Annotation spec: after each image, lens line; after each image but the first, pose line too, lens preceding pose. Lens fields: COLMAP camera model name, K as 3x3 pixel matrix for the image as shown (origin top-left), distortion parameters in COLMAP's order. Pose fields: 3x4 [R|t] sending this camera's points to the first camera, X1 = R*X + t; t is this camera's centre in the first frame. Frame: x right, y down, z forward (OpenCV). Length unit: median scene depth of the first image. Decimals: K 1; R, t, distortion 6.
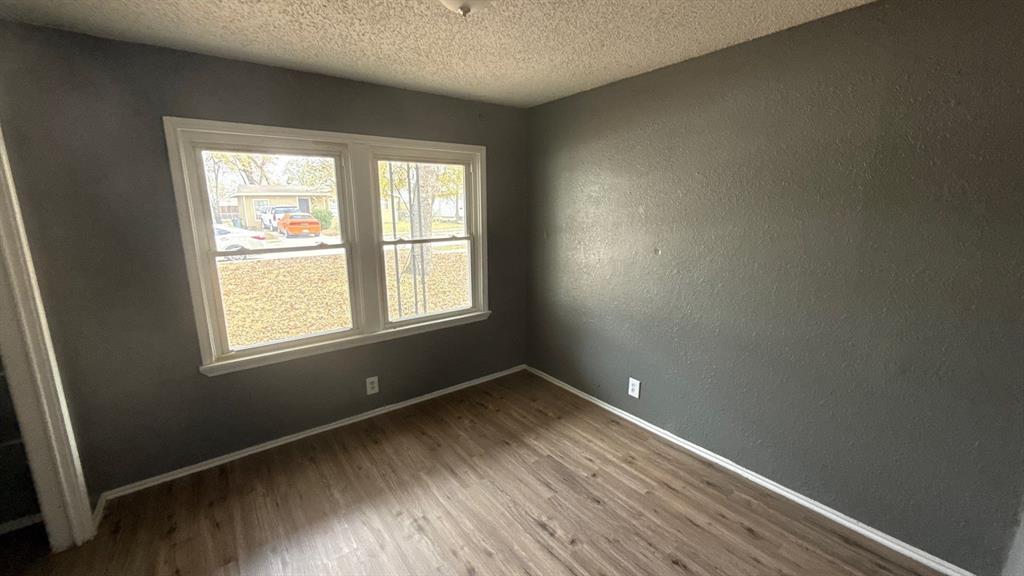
lens RADIAL K [[410.8, 0, 514.4], [0, 410.8, 287.6], [0, 0, 1]] dist [-0.000748, 0.000075]
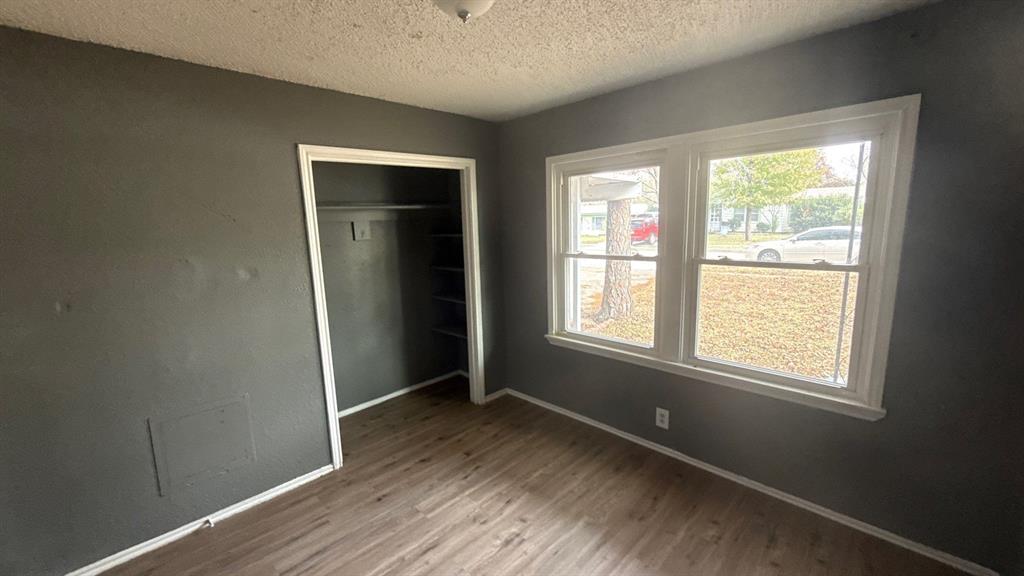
lens RADIAL K [[406.9, 0, 512.0], [0, 406.9, 288.0], [0, 0, 1]] dist [-0.000575, 0.000171]
pose [[0.140154, 0.156872, -0.977624, 0.482857], [-0.176388, 0.975531, 0.131249, -0.107293], [0.974292, 0.154046, 0.164395, 0.572768]]
